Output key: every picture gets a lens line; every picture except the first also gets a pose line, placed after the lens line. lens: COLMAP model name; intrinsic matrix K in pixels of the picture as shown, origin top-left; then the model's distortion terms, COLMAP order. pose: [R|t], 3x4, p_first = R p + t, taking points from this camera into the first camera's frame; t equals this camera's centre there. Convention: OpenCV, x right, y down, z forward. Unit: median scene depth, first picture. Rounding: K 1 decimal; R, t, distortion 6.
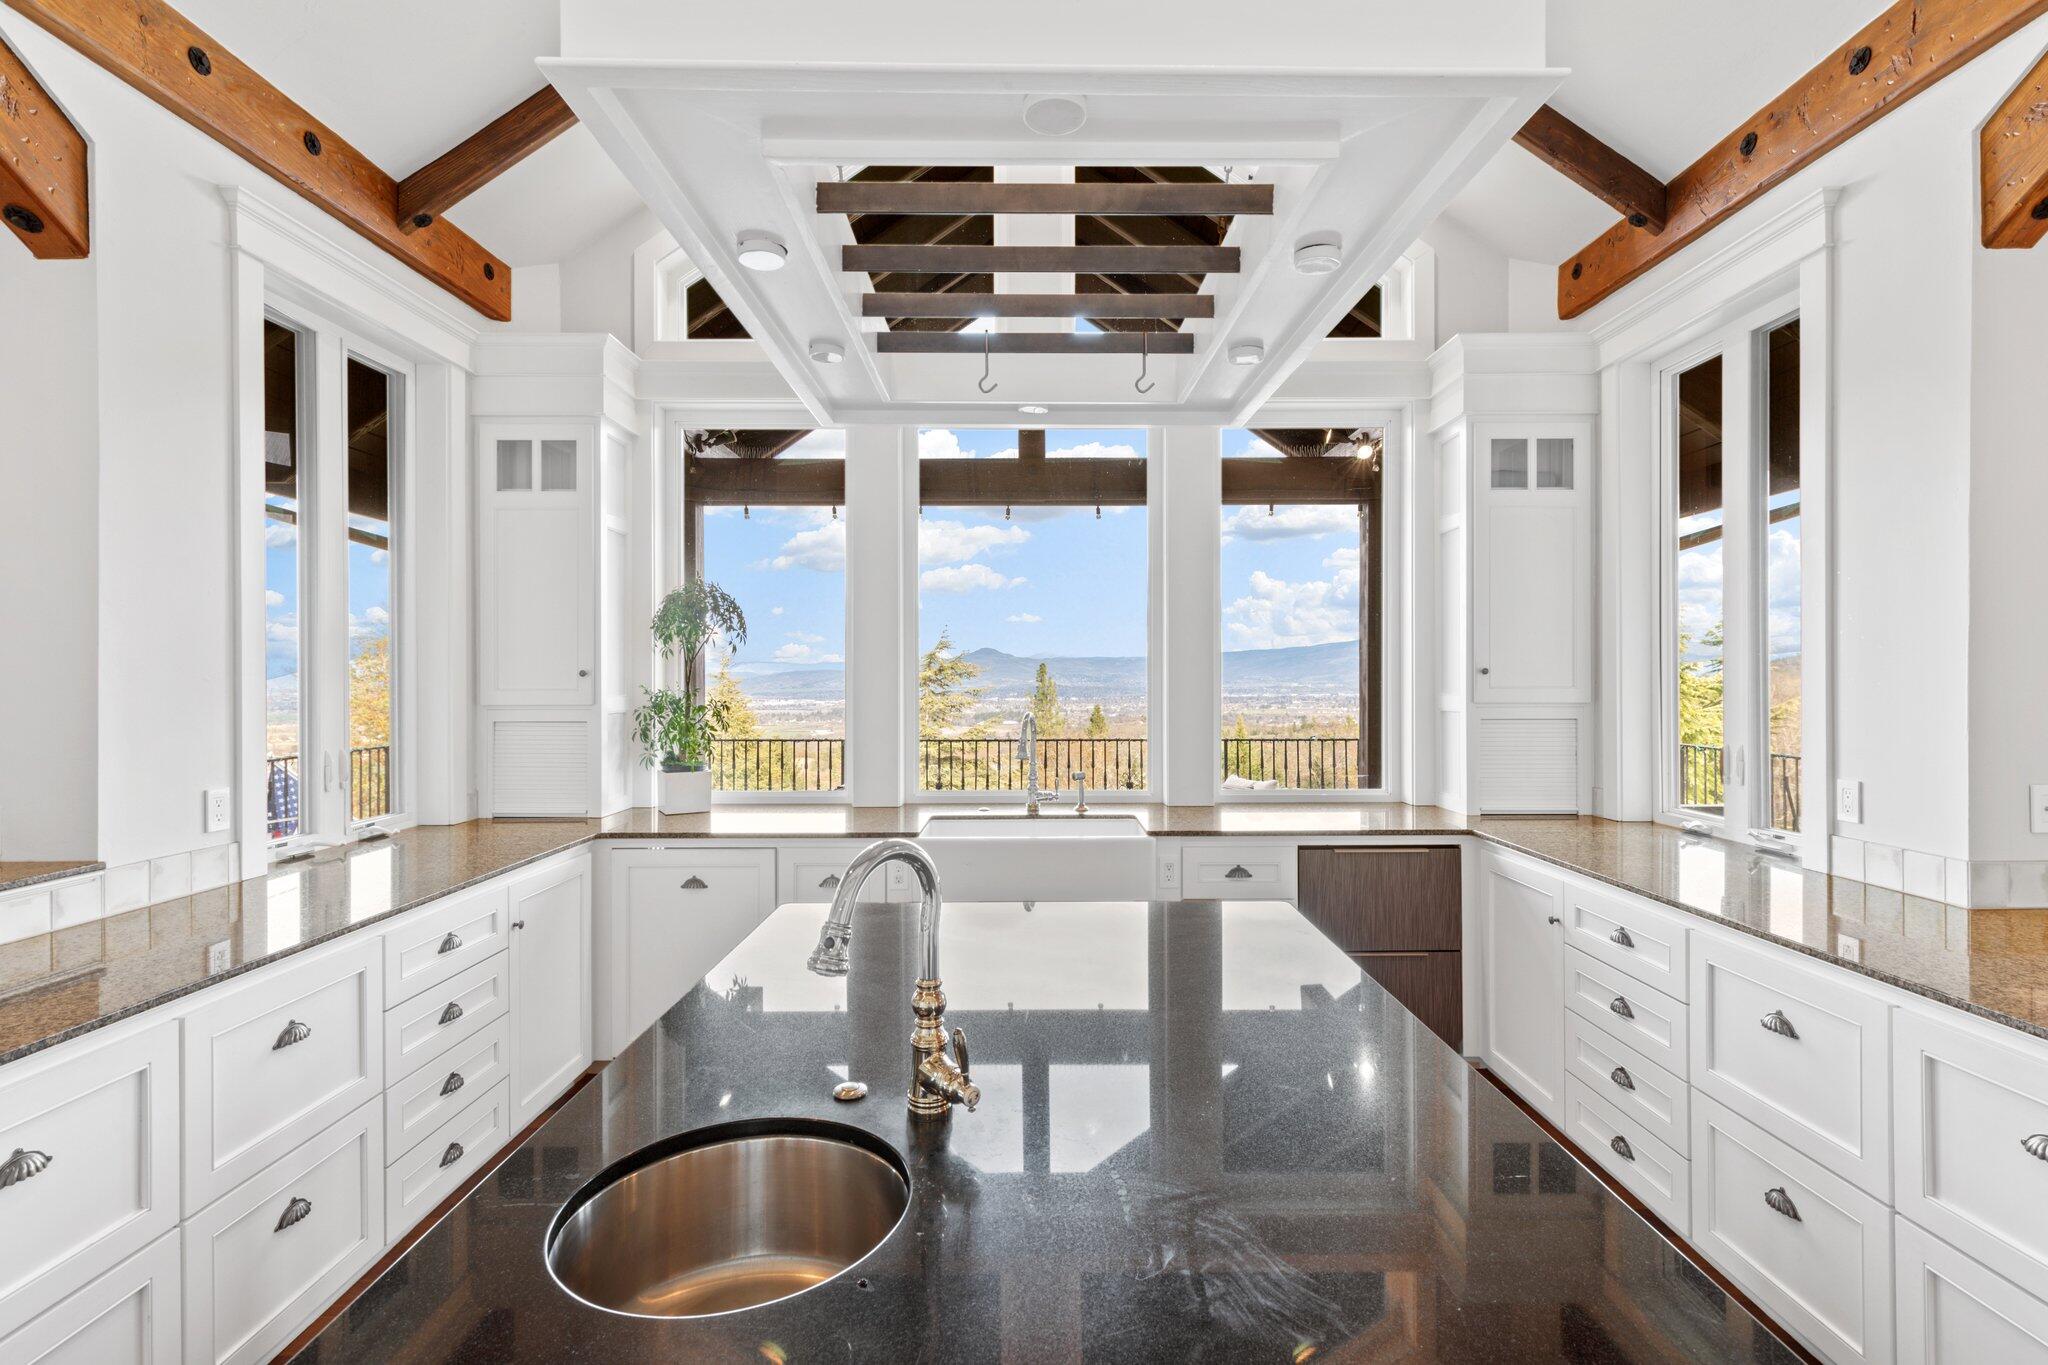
lens RADIAL K [[935.9, 0, 1032.1], [0, 935.9, 681.3], [0, 0, 1]] dist [0.003638, 0.000802]
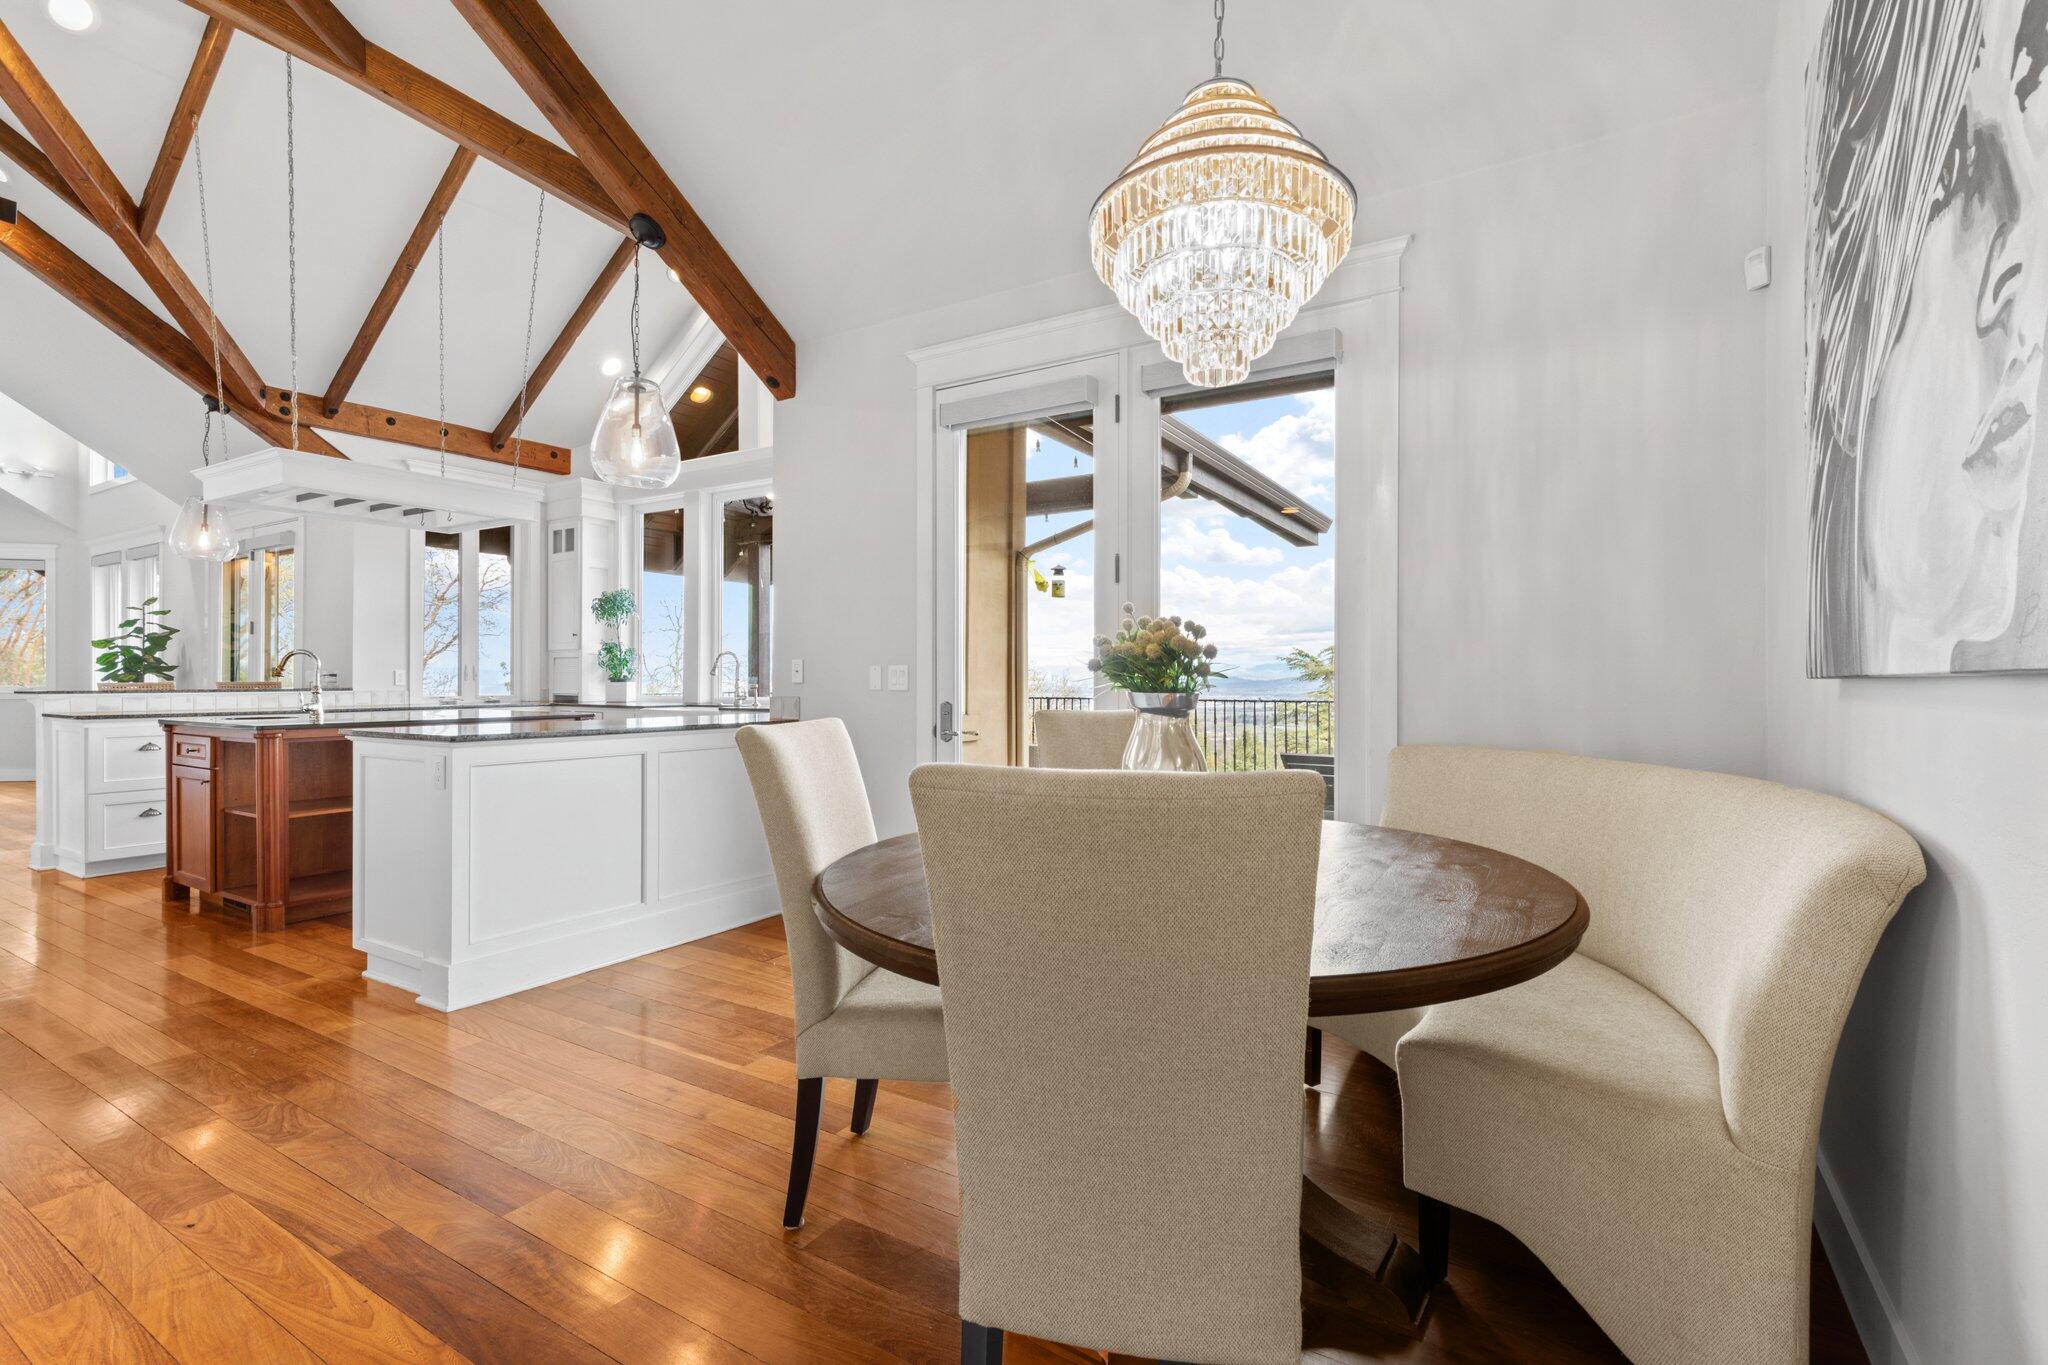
lens RADIAL K [[915.4, 0, 1024.9], [0, 915.4, 680.7], [0, 0, 1]] dist [0.002904, 0.000089]
pose [[0.848858, 0.003262, -0.528612, 1.514303], [-0.006035, 0.999976, -0.003522, 0.097831], [0.528587, 0.006180, 0.848857, -0.248116]]
